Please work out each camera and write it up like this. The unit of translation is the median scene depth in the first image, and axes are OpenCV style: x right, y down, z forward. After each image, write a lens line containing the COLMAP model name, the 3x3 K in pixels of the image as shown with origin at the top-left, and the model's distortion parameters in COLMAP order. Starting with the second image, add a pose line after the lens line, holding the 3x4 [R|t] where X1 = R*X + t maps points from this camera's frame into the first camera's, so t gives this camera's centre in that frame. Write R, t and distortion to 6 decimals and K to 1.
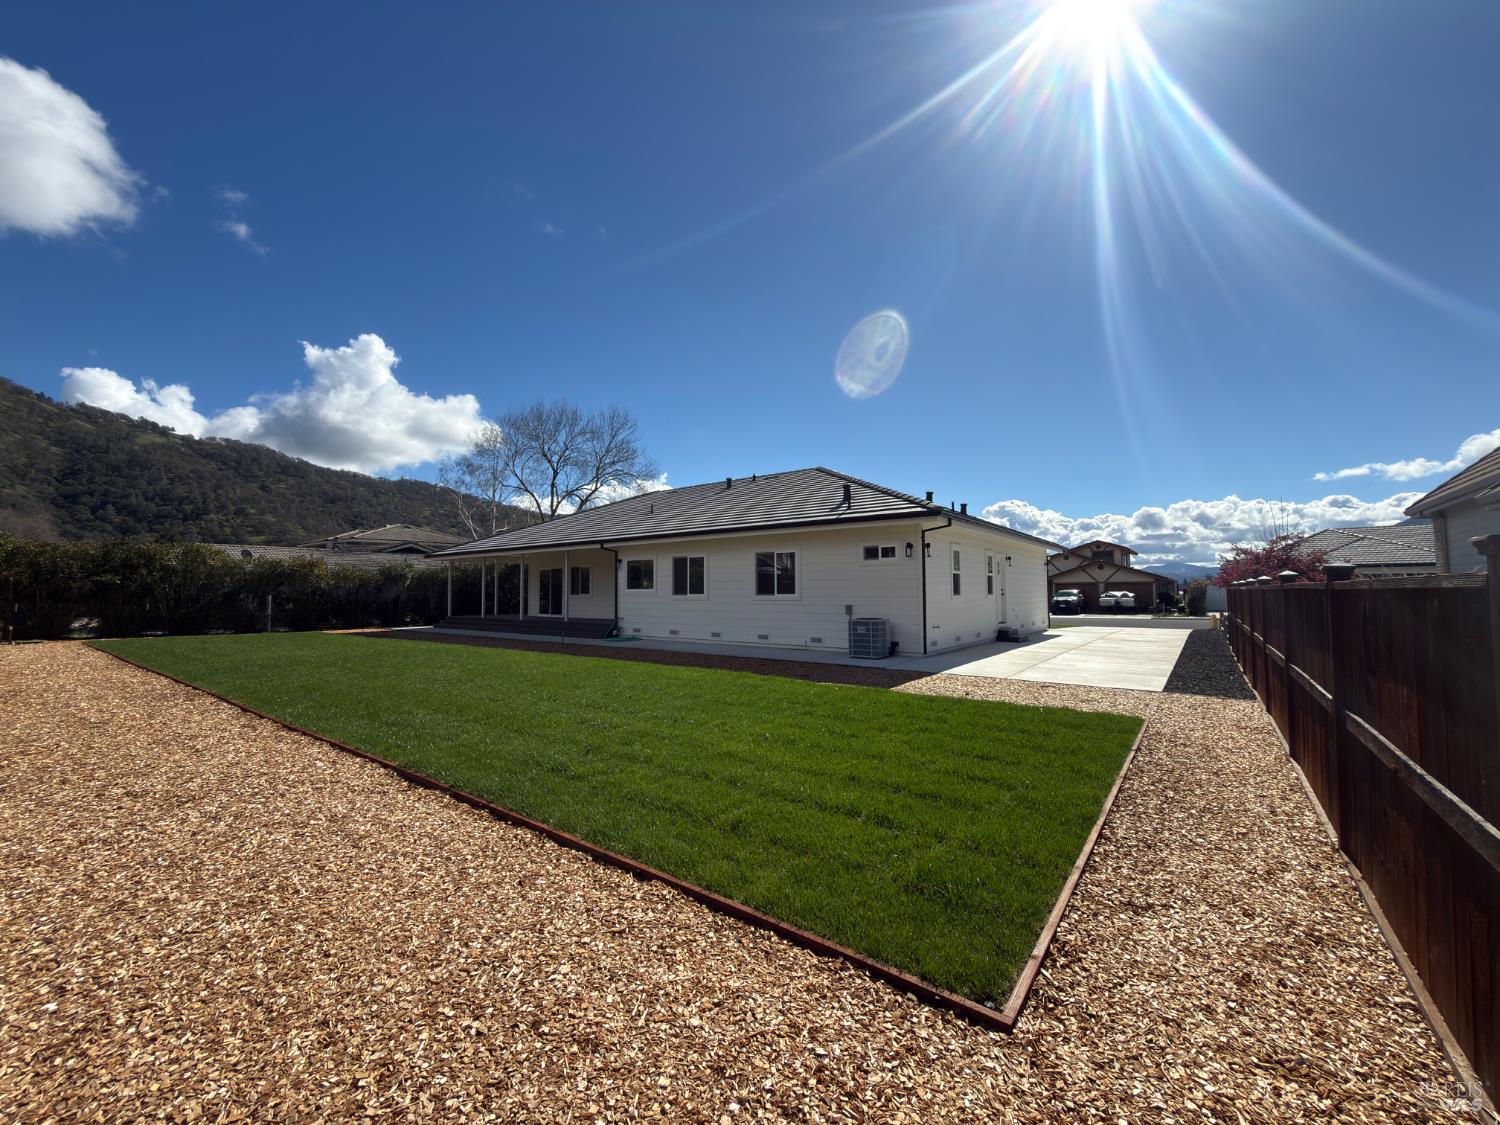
lens RADIAL K [[593.8, 0, 751.1], [0, 593.8, 567.1], [0, 0, 1]] dist [0.001924, 0.000373]
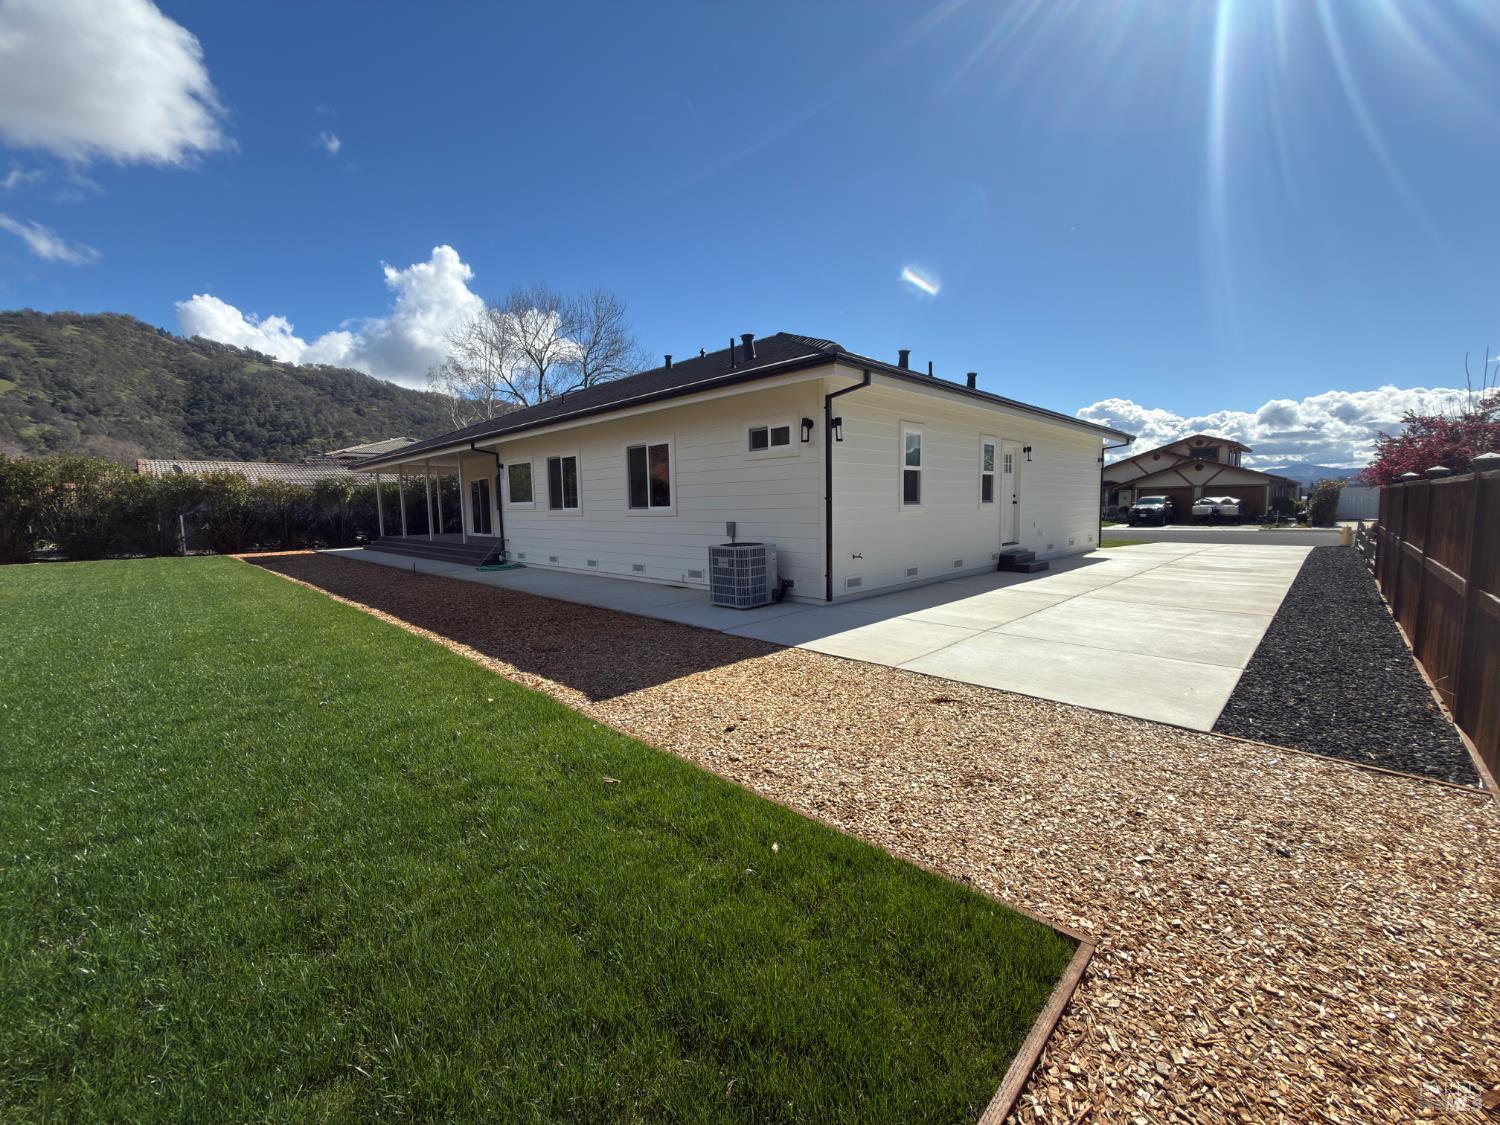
lens RADIAL K [[593.8, 0, 751.1], [0, 593.8, 567.1], [0, 0, 1]] dist [0.001924, 0.000373]
pose [[0.992481, -0.000717, -0.122400, 0.285750], [0.018632, 0.989215, 0.145284, 0.019828], [0.120976, -0.146472, 0.981790, 0.383763]]
